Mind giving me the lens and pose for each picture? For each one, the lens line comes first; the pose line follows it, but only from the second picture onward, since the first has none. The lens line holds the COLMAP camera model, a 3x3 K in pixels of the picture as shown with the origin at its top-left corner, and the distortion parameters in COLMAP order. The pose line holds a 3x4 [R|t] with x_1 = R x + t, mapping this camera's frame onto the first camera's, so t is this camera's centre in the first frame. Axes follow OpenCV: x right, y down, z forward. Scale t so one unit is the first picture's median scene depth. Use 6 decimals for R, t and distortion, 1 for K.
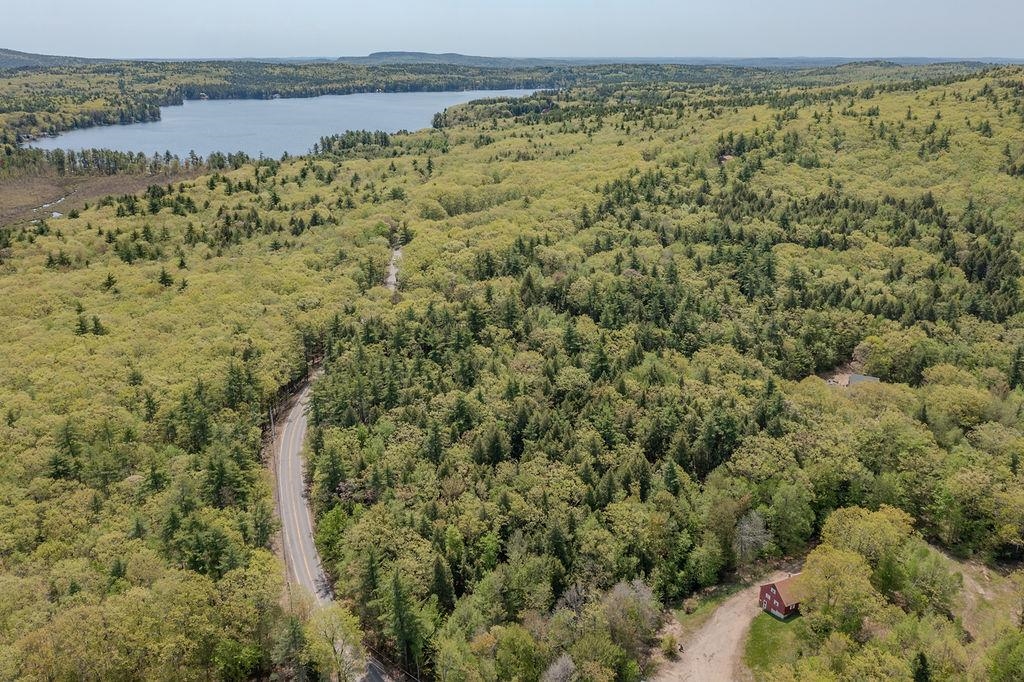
lens RADIAL K [[815.5, 0, 513.2], [0, 815.5, 338.1], [0, 0, 1]] dist [-0.015012, 0.009389]
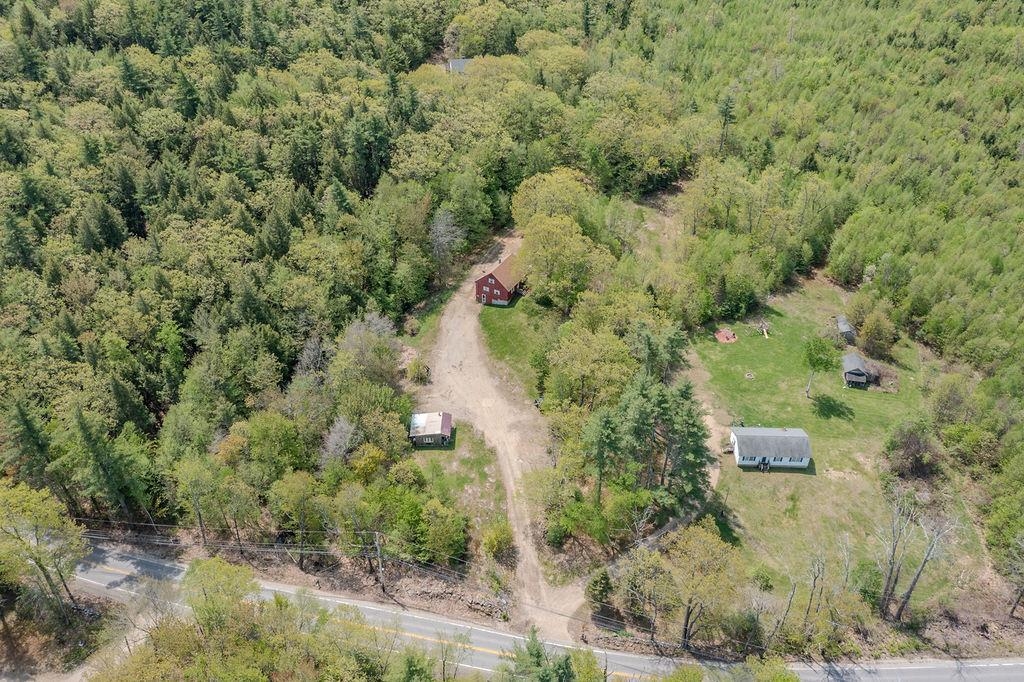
lens RADIAL K [[815.5, 0, 513.2], [0, 815.5, 338.1], [0, 0, 1]] dist [-0.015012, 0.009389]
pose [[0.808468, -0.340867, 0.479780, -0.114908], [0.189391, 0.922522, 0.336281, 0.049543], [-0.557234, -0.181006, 0.810387, 0.175731]]
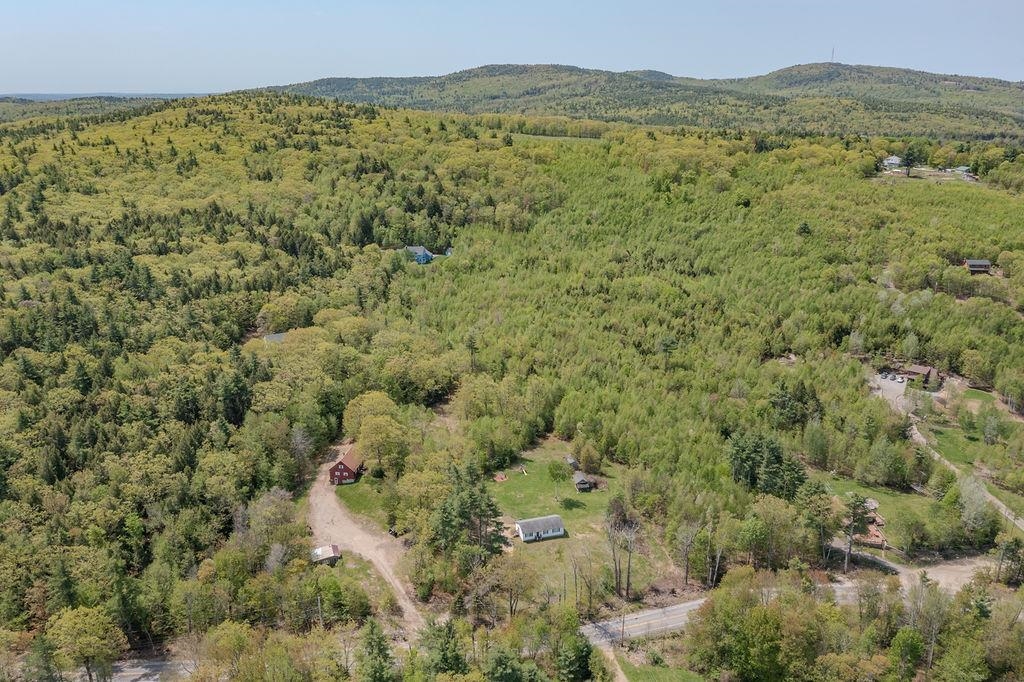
lens RADIAL K [[815.5, 0, 513.2], [0, 815.5, 338.1], [0, 0, 1]] dist [-0.015012, 0.009389]
pose [[0.570654, -0.245532, 0.783625, -0.459632], [0.277132, 0.955854, 0.097683, 0.040572], [-0.773015, 0.161424, 0.613507, -0.092464]]
